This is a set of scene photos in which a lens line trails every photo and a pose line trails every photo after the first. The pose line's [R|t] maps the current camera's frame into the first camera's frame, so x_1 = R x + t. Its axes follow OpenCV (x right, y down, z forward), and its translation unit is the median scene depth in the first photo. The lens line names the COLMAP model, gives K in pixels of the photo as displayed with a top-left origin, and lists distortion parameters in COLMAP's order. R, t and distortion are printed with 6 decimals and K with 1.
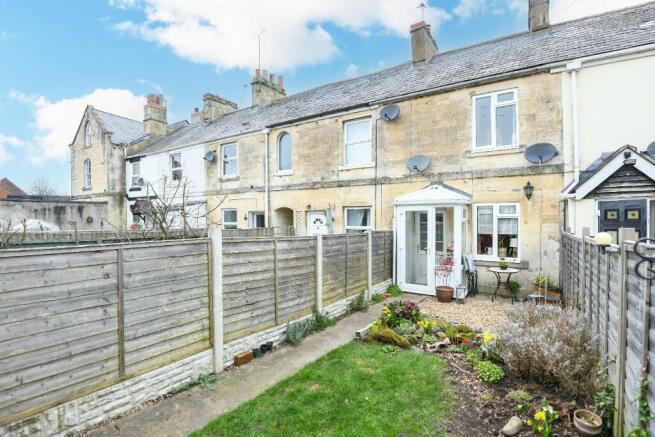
lens RADIAL K [[296.2, 0, 327.5], [0, 296.2, 218.5], [0, 0, 1]] dist [-0.039002, -0.000565]
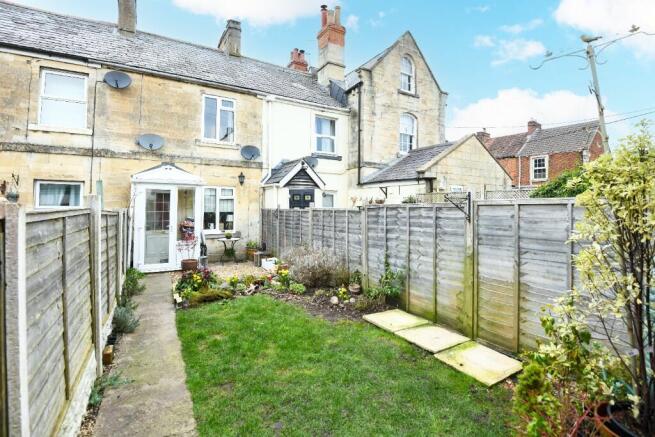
lens RADIAL K [[304.6, 0, 328.1], [0, 304.6, 196.3], [0, 0, 1]] dist [-0.060118, -0.000245]
pose [[0.424233, 0.032533, 0.904969, -0.372027], [-0.010135, 0.999462, -0.031179, 0.023000], [-0.905497, 0.004055, 0.424334, 0.042837]]
